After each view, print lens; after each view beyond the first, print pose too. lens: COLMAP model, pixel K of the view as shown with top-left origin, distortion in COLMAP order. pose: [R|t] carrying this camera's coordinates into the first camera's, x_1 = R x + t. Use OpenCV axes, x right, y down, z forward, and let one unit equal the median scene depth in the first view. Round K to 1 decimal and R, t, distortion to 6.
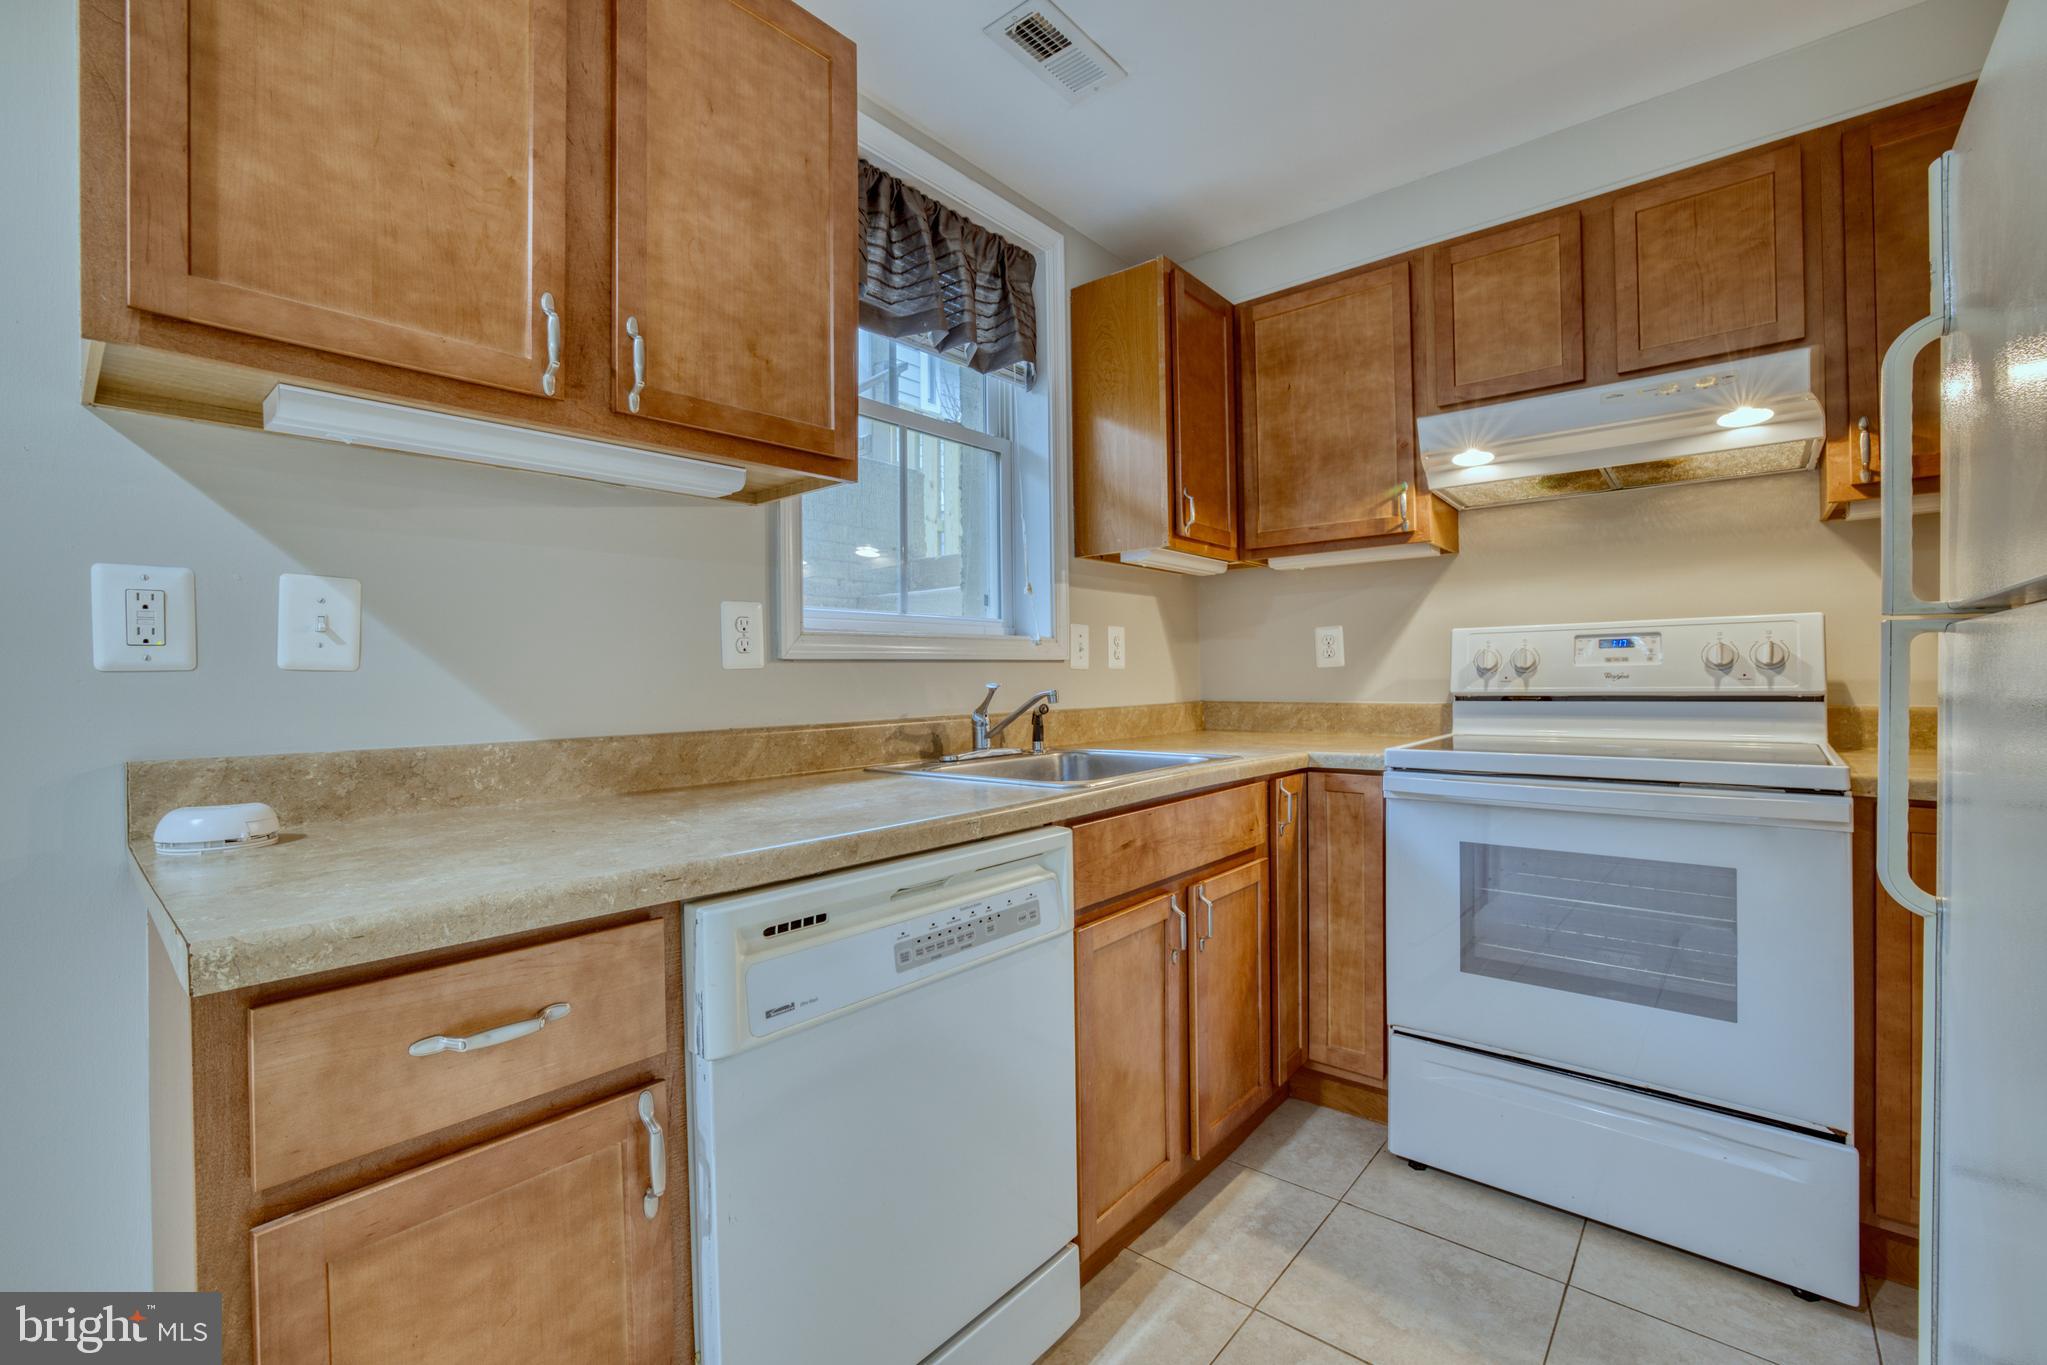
lens RADIAL K [[868.8, 0, 1009.8], [0, 868.8, 666.4], [0, 0, 1]] dist [-0.050075, 0.016529]
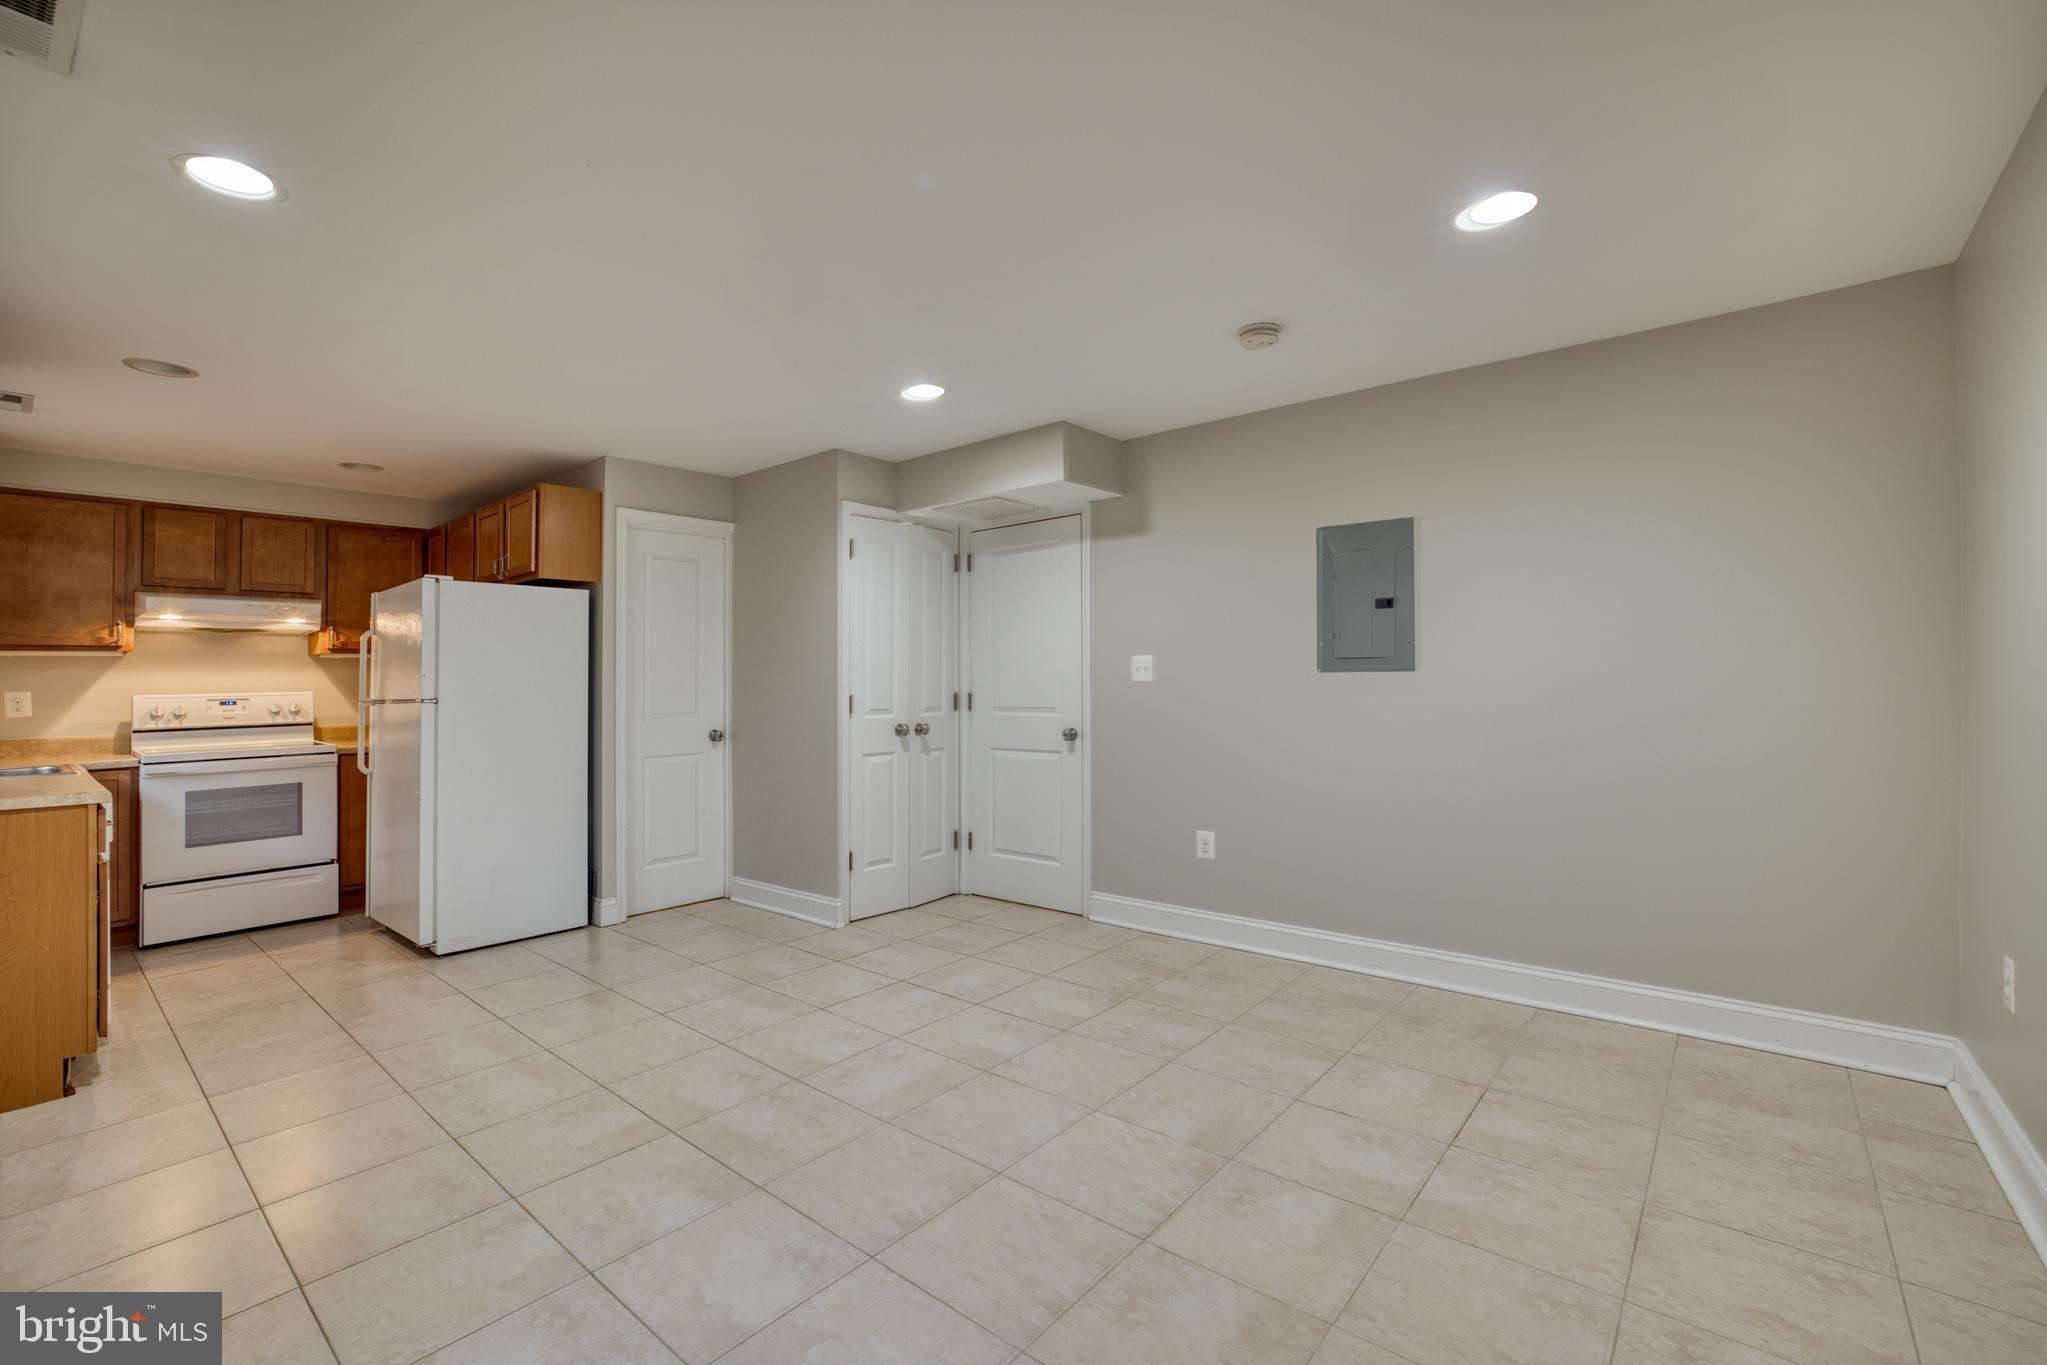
lens RADIAL K [[868.8, 0, 1009.8], [0, 868.8, 666.4], [0, 0, 1]] dist [-0.050075, 0.016529]
pose [[-0.006424, 0.028435, 0.999575, -1.633319], [0.005177, 0.999583, -0.028402, -0.054427], [-0.999966, 0.004992, -0.006569, -1.124734]]
